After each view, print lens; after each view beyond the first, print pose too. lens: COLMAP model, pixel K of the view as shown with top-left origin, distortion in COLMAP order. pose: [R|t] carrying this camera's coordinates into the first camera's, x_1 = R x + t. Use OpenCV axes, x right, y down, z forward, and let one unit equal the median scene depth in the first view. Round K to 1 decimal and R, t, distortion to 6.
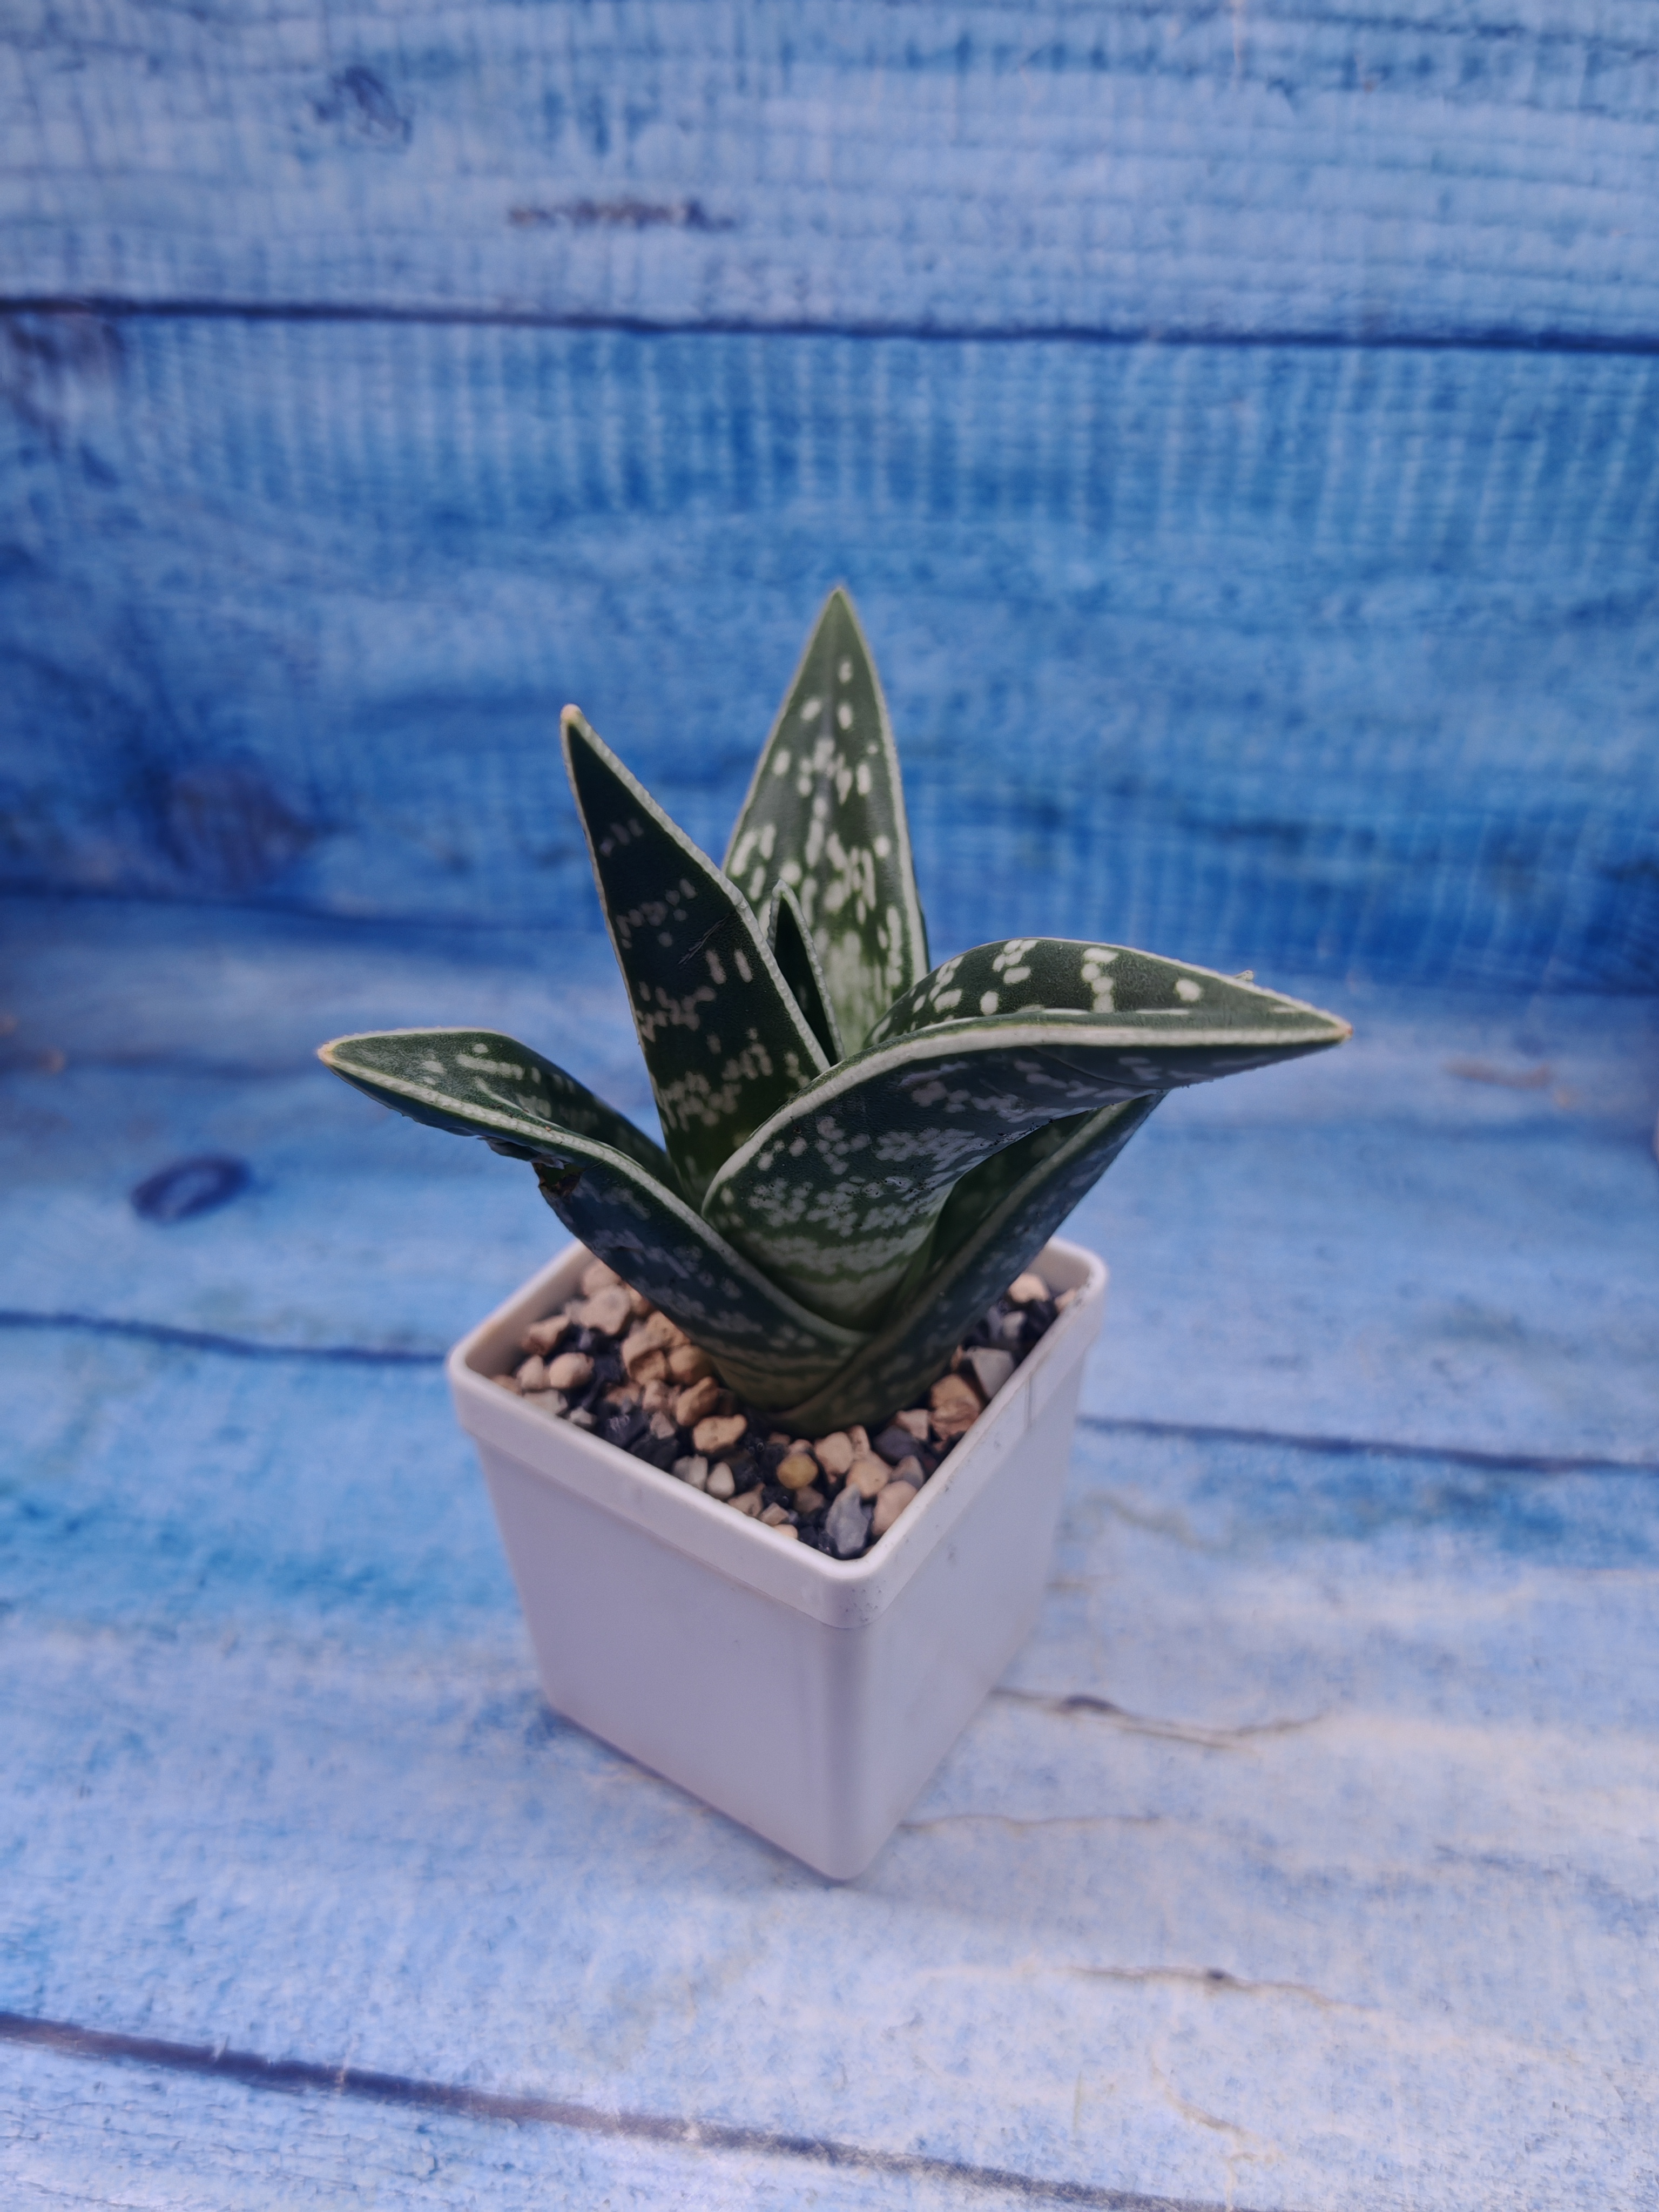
lens RADIAL K [[1907.5, 0, 829.5], [0, 1907.5, 1106.0], [0, 0, 1]] dist [-0.081057, 0.096633]
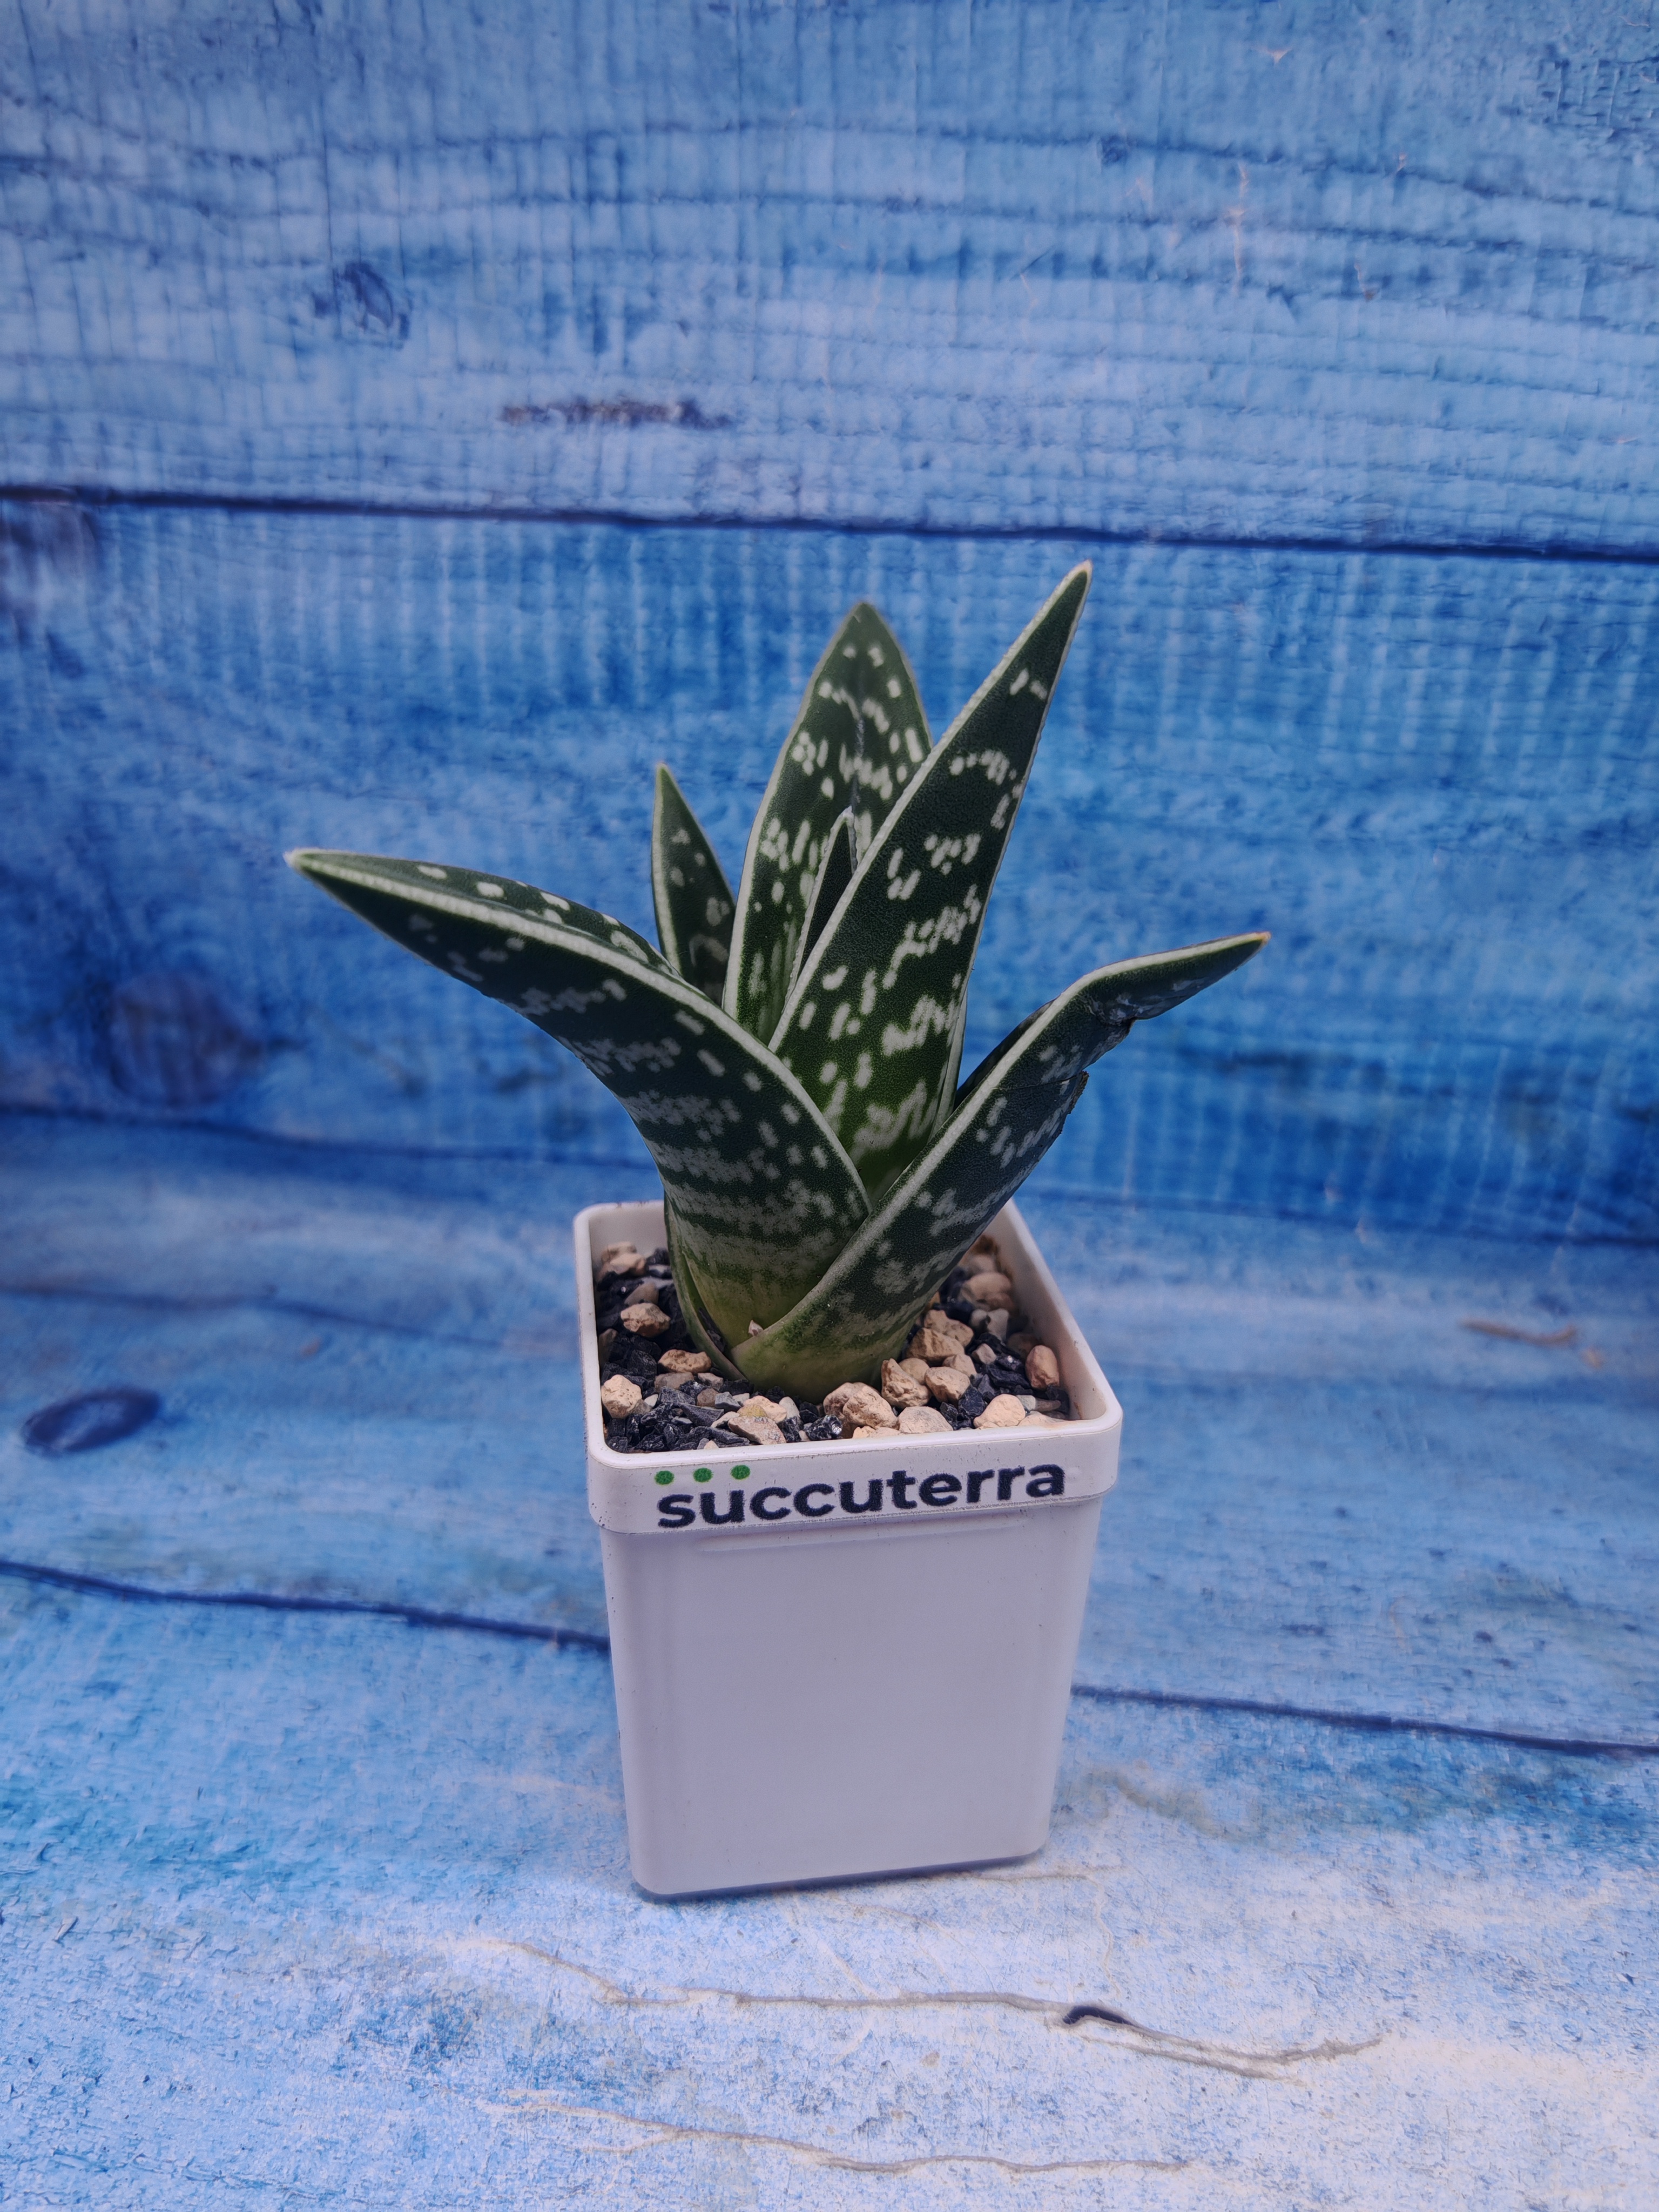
lens RADIAL K [[1879.6, 0, 829.5], [0, 1879.6, 1106.0], [0, 0, 1]] dist [-0.132114, 0.251945]
pose [[0.999524, 0.026751, 0.015394, -0.003227], [-0.023228, 0.980422, -0.195535, 0.073138], [-0.020324, 0.195084, 0.980576, 0.112954]]
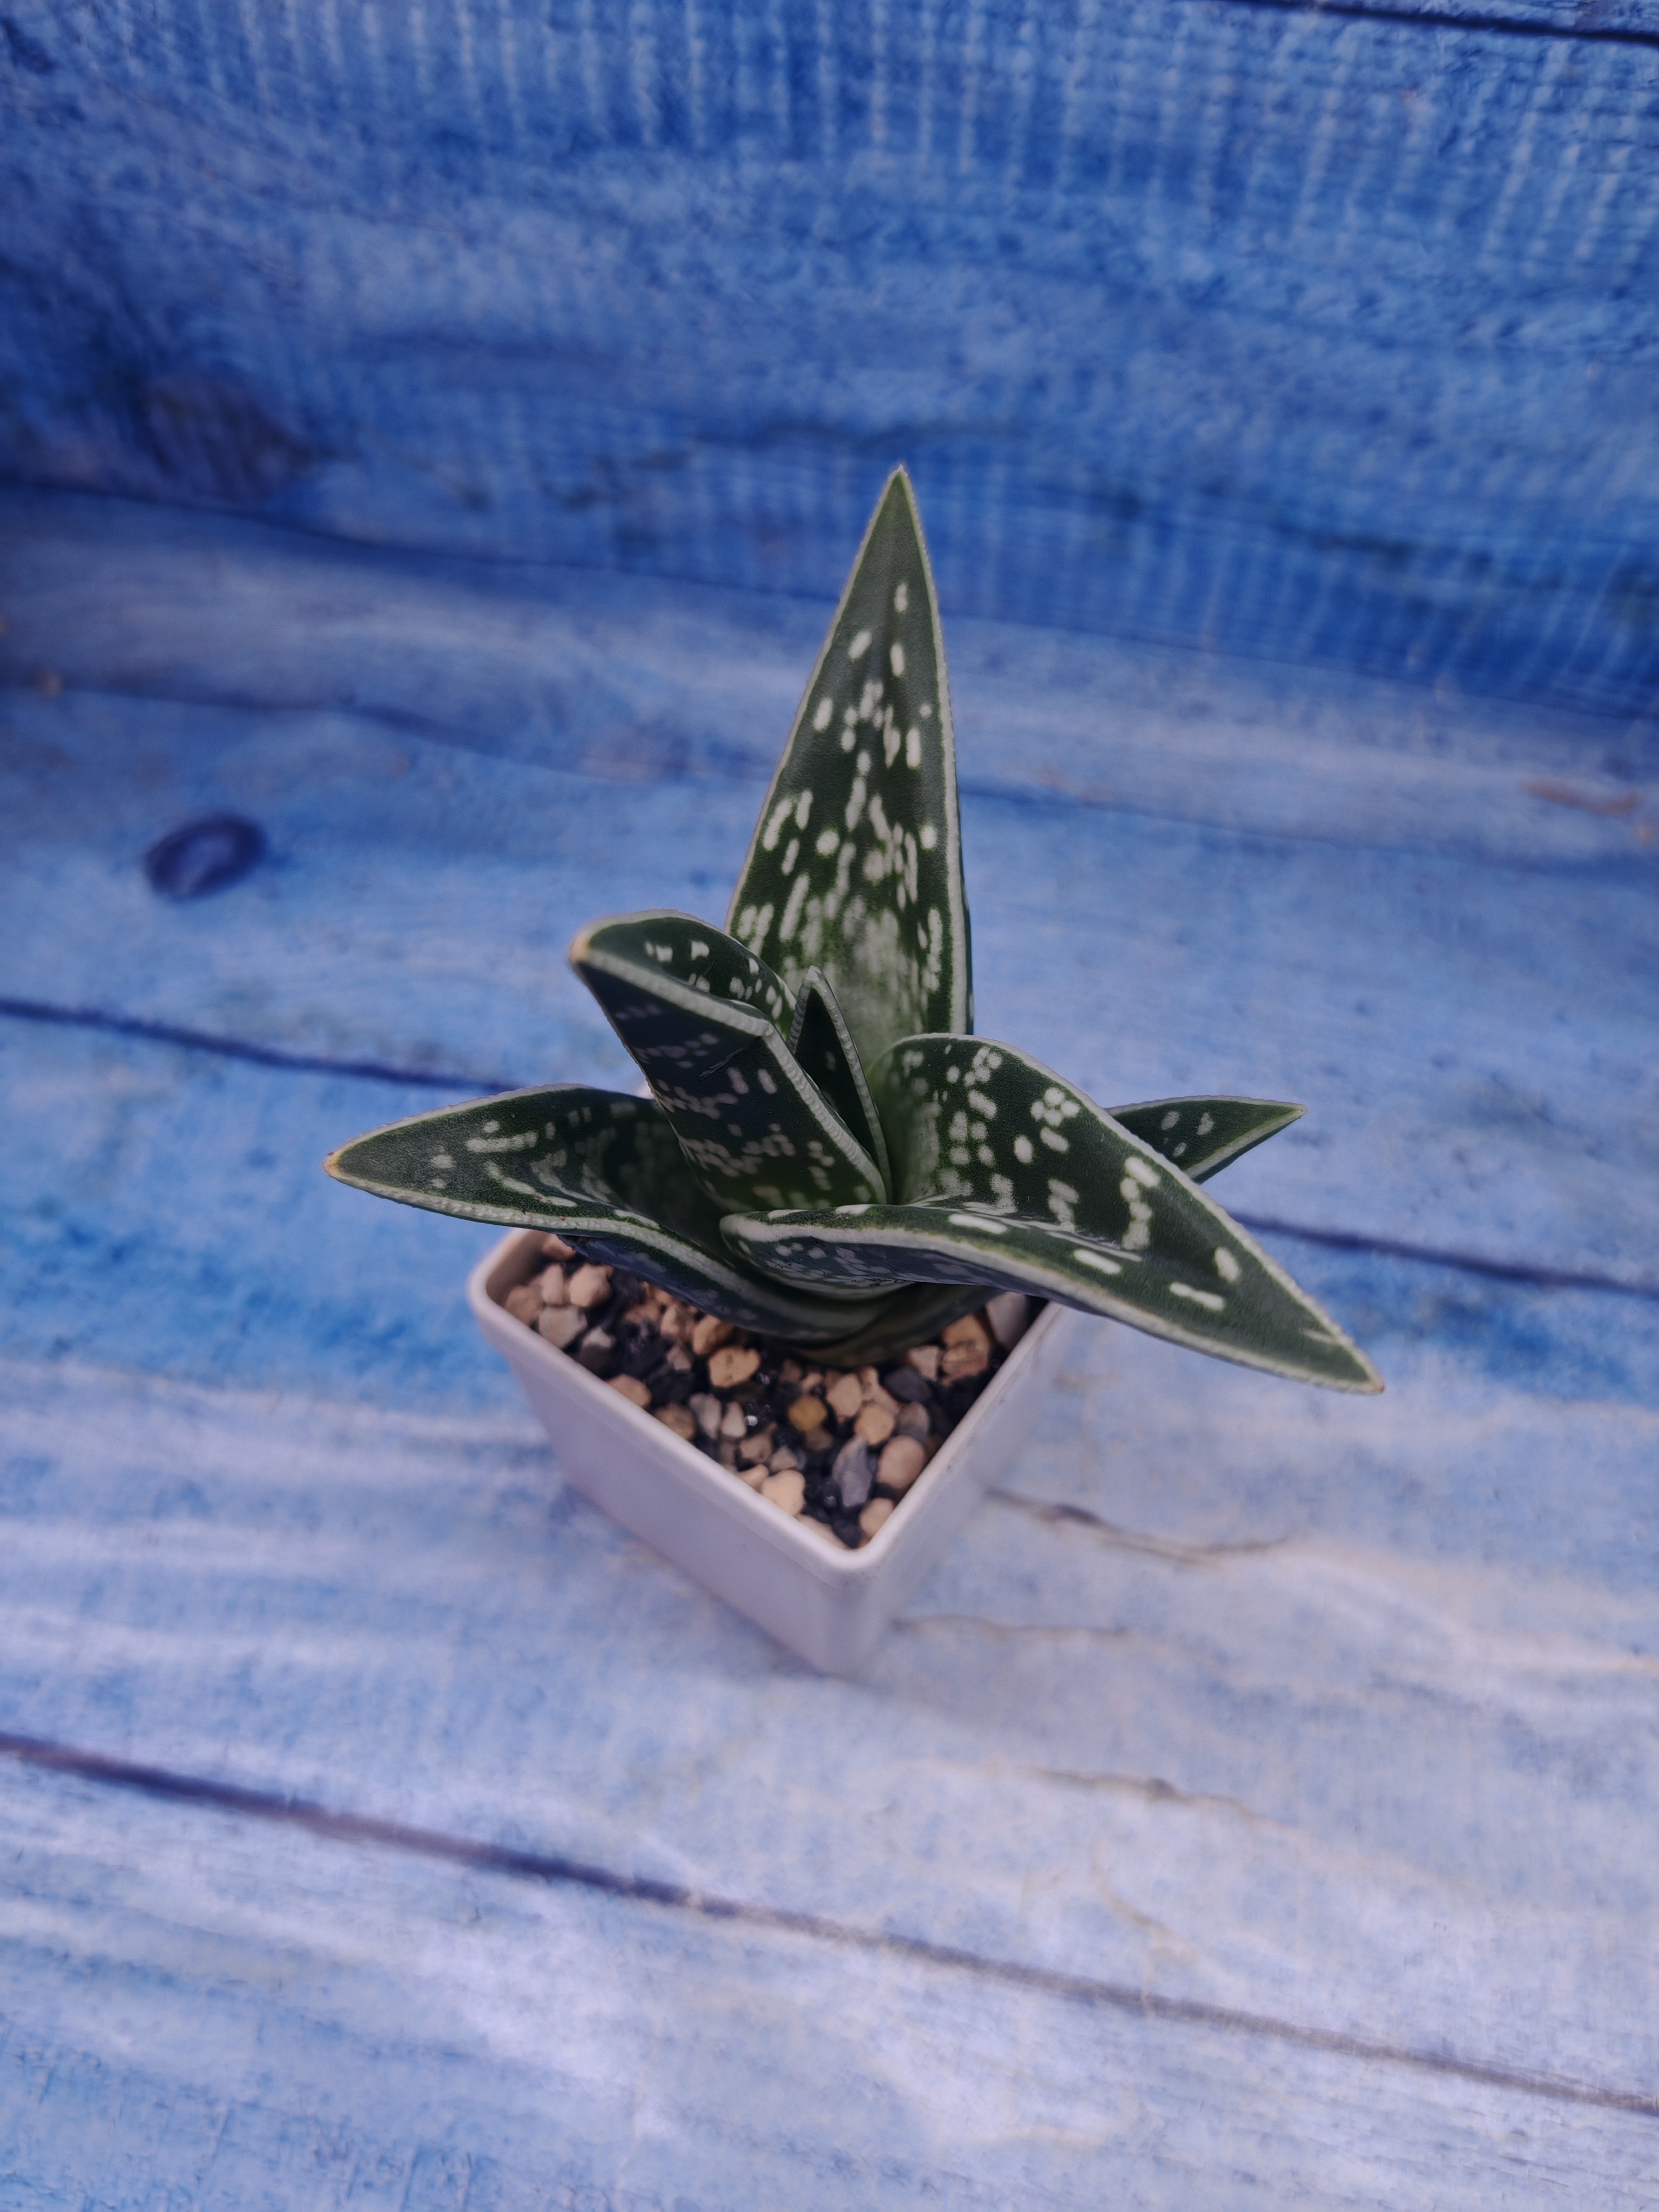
lens RADIAL K [[1907.5, 0, 829.5], [0, 1907.5, 1106.0], [0, 0, 1]] dist [-0.081057, 0.096633]
pose [[0.998568, 0.052746, -0.008984, -0.003359], [-0.045148, 0.920730, 0.387579, -0.270780], [0.028715, -0.386618, 0.921793, 0.079740]]
